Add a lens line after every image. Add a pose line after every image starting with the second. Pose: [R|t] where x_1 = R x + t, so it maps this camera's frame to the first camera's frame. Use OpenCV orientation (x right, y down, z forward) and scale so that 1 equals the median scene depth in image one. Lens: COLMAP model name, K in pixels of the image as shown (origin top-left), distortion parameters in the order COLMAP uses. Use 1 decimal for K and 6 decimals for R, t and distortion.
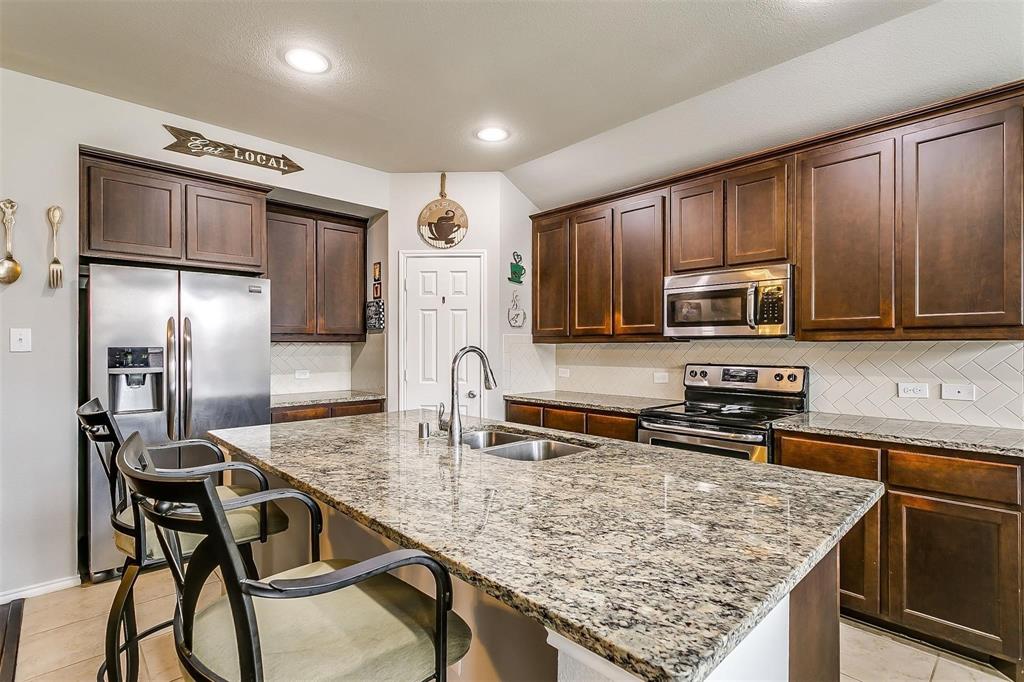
lens RADIAL K [[488.4, 0, 512.0], [0, 488.4, 341.0], [0, 0, 1]] dist [-0.000100, 0.000003]
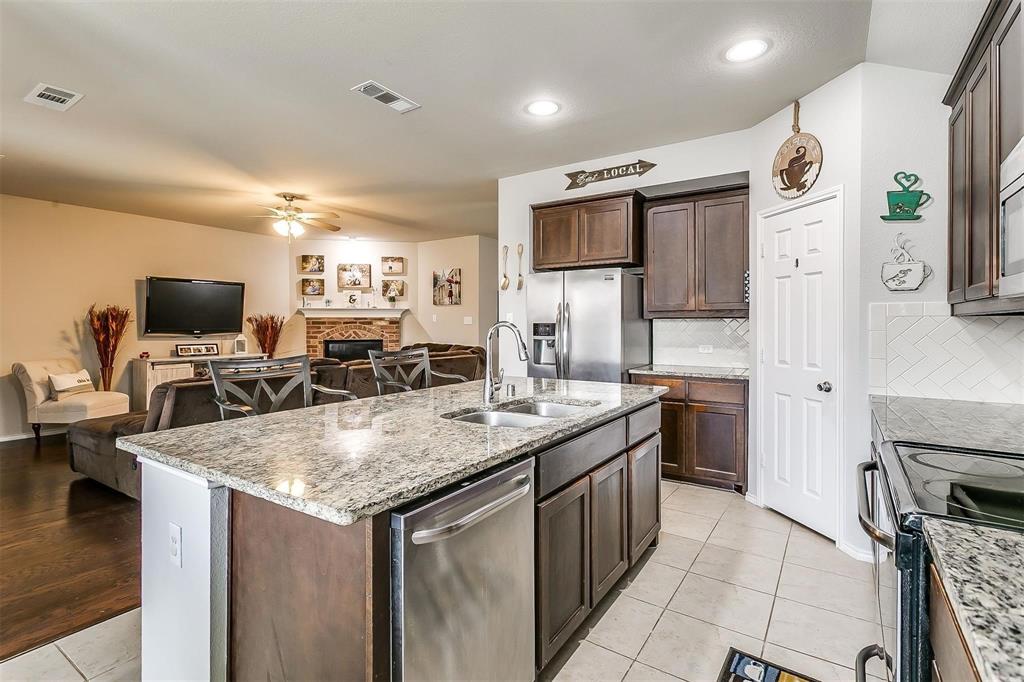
lens RADIAL K [[485.1, 0, 513.1], [0, 485.1, 325.8], [0, 0, 1]] dist [0.002183, 0.000027]
pose [[0.224594, 0.005888, -0.974435, 0.625335], [0.012076, 0.999888, 0.008825, 0.005754], [0.974378, -0.013749, 0.224497, 0.450651]]
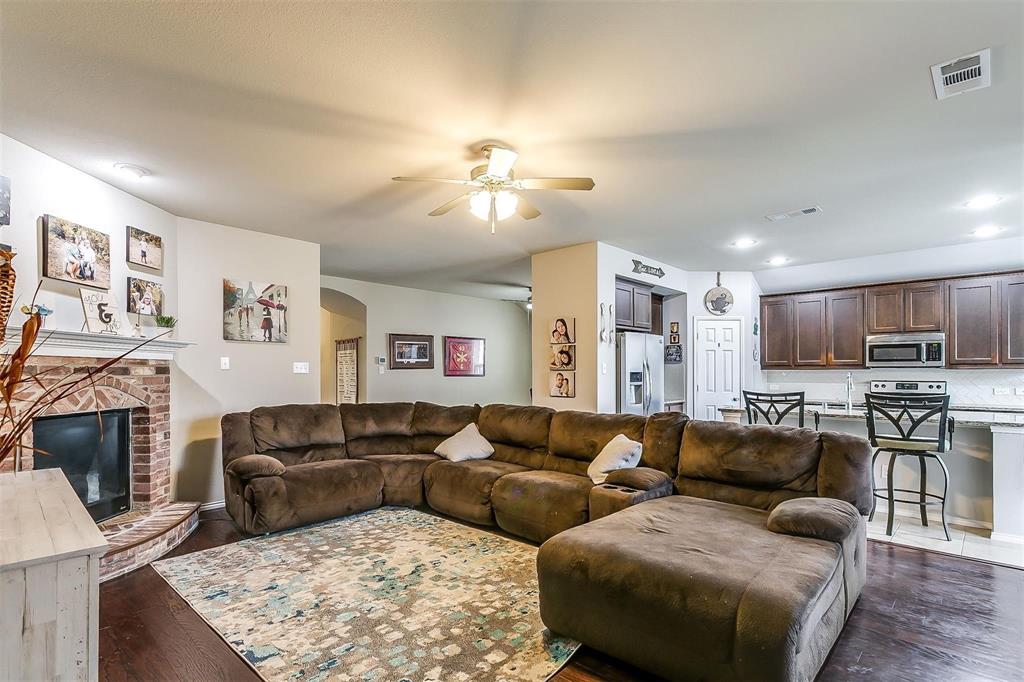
lens RADIAL K [[497.7, 0, 509.9], [0, 497.7, 370.9], [0, 0, 1]] dist [0.003048, 0.000276]
pose [[0.998789, 0.000684, 0.049194, -1.166212], [-0.001098, 0.999964, 0.008390, -0.006570], [-0.049187, -0.008434, 0.998754, -0.885558]]
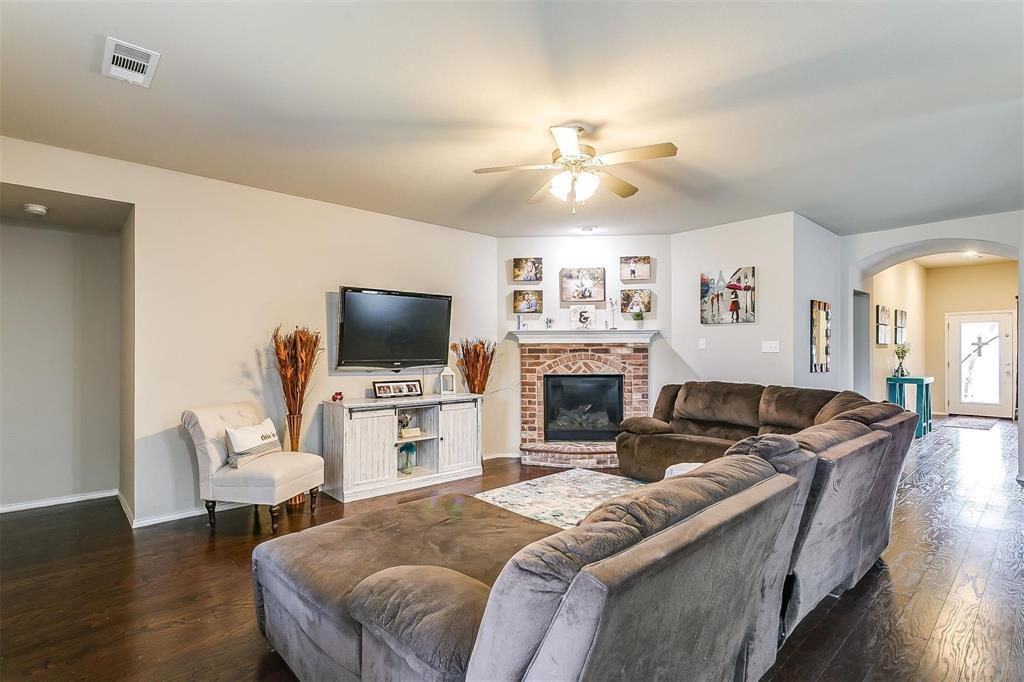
lens RADIAL K [[494.4, 0, 510.0], [0, 494.4, 351.2], [0, 0, 1]] dist [0.001159, 0.000158]
pose [[-0.015679, 0.001594, -0.999876, -0.184248], [0.014830, 0.999889, 0.001362, -0.002178], [0.999767, -0.014807, -0.015700, -0.029204]]
